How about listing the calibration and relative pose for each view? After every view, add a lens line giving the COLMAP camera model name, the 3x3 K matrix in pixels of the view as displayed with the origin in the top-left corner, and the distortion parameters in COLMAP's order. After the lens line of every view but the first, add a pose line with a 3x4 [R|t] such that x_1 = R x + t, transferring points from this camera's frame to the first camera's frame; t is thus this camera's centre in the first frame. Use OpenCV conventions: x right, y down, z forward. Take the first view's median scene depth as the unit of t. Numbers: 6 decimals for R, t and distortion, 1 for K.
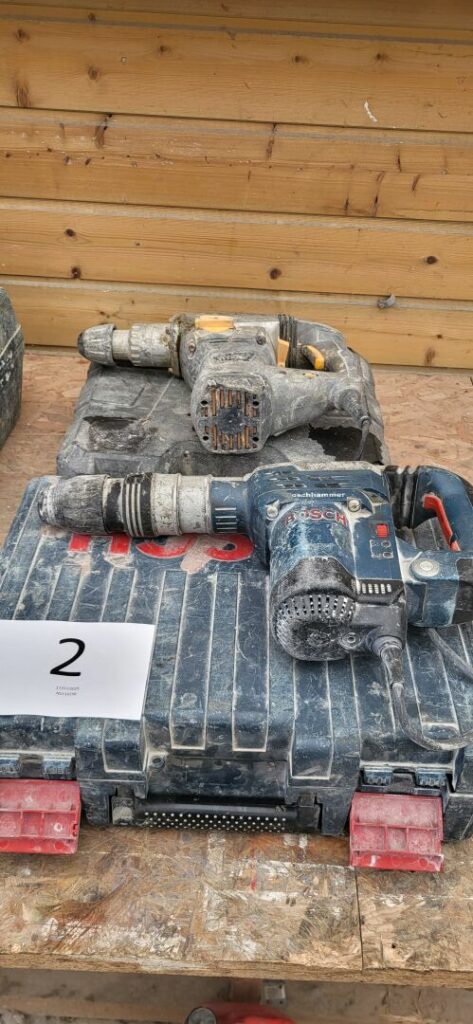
lens RADIAL K [[780.6, 0, 236.5], [0, 780.6, 512.0], [0, 0, 1]] dist [0.043935, -0.009184]
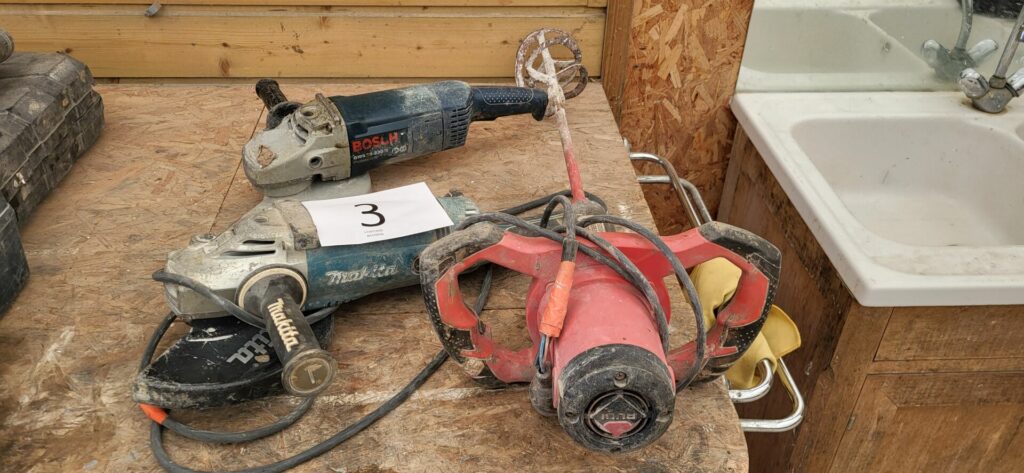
lens RADIAL K [[780.6, 0, 512.0], [0, 780.6, 236.5], [0, 0, 1]] dist [0.043935, -0.009184]
pose [[0.994252, -0.079133, 0.072118, 0.596391], [0.083601, 0.994618, -0.061199, 0.117182], [-0.066887, 0.066877, 0.995517, 0.020834]]
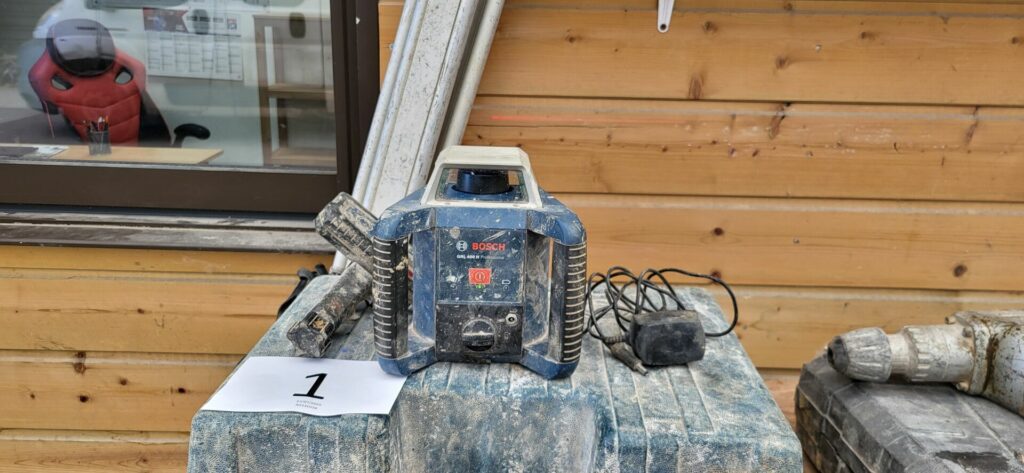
lens RADIAL K [[780.6, 0, 512.0], [0, 780.6, 236.5], [0, 0, 1]] dist [0.043935, -0.009184]
pose [[0.998846, -0.027466, 0.039397, -0.498042], [0.040498, 0.922644, -0.383521, -0.037982], [-0.025816, 0.384674, 0.922691, 0.244229]]
